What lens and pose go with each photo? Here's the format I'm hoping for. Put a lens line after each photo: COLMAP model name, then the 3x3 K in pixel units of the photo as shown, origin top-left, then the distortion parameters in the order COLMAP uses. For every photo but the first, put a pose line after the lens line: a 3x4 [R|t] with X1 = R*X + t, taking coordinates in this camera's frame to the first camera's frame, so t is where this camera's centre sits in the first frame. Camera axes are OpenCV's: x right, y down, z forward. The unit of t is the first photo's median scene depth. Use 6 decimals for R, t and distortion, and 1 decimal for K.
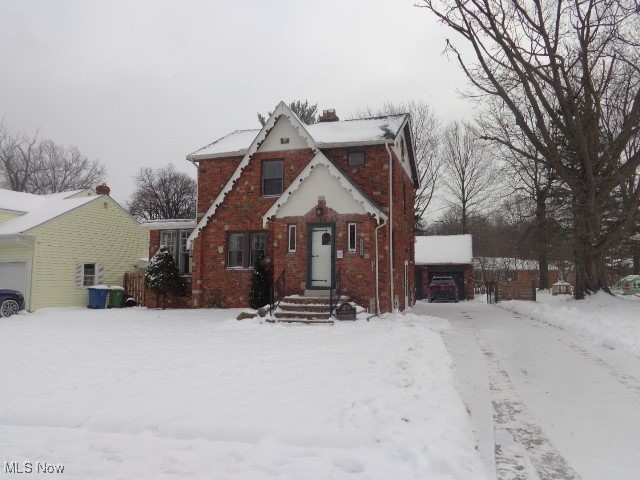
lens RADIAL K [[478.1, 0, 320.0], [0, 478.1, 240.0], [0, 0, 1]] dist [-0.002170, -0.001061]
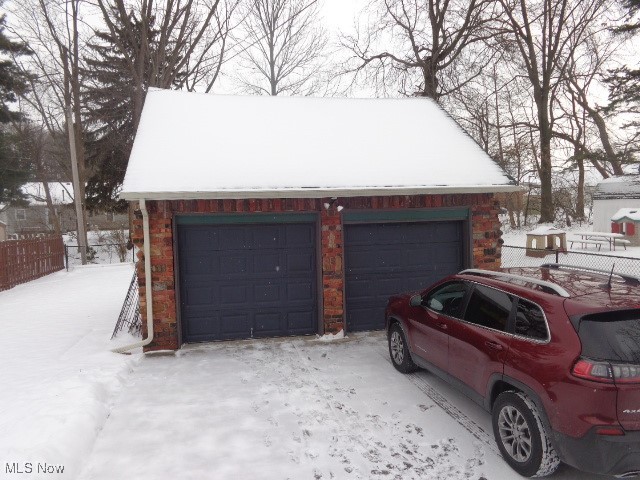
lens RADIAL K [[478.1, 0, 320.0], [0, 478.1, 240.0], [0, 0, 1]] dist [-0.002170, -0.001061]
pose [[0.869824, -0.058672, 0.489861, 0.187668], [-0.018416, 0.988350, 0.151077, 0.074519], [-0.493018, -0.140432, 0.858611, 1.578881]]
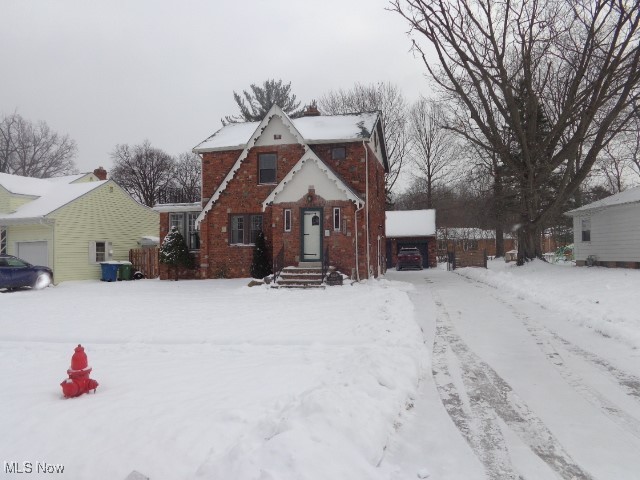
lens RADIAL K [[478.1, 0, 320.0], [0, 478.1, 240.0], [0, 0, 1]] dist [-0.002170, -0.001061]
pose [[0.997787, -0.014881, 0.064803, -0.047615], [0.010865, 0.998024, 0.061894, -0.024019], [-0.065596, -0.061053, 0.995977, -0.194362]]
